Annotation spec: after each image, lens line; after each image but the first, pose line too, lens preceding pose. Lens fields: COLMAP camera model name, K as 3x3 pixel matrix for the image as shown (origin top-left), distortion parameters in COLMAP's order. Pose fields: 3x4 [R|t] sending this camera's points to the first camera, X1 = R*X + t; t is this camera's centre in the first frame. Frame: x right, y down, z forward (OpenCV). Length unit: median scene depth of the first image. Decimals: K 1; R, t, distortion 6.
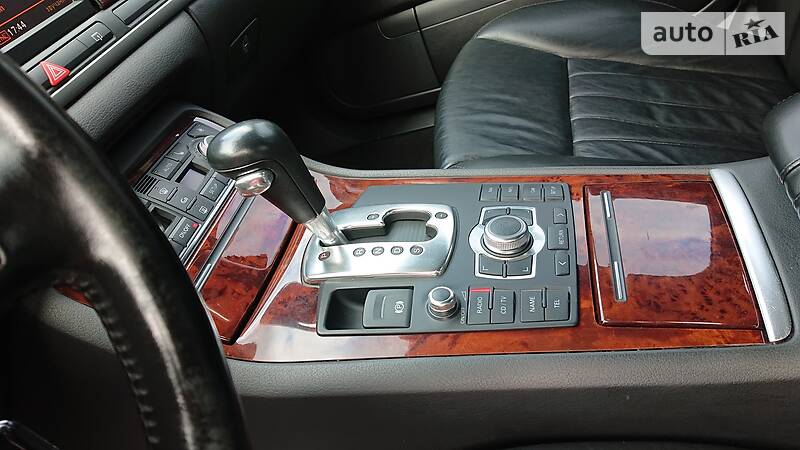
lens RADIAL K [[605.3, 0, 396.2], [0, 605.3, 228.5], [0, 0, 1]] dist [0.169400, -0.298894]
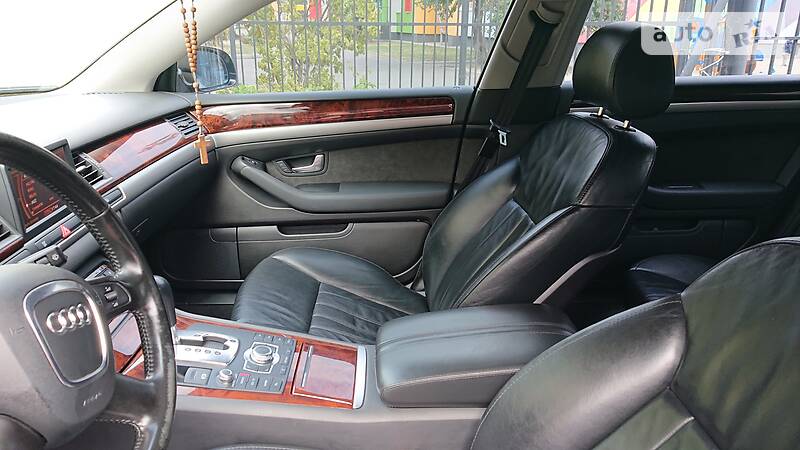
lens RADIAL K [[605.3, 0, 396.2], [0, 605.3, 228.5], [0, 0, 1]] dist [0.169400, -0.298894]
pose [[0.915935, 0.266601, 0.299977, -0.130083], [-0.154464, 0.924070, -0.349623, 0.241757], [-0.370410, 0.273897, 0.887568, -1.035957]]
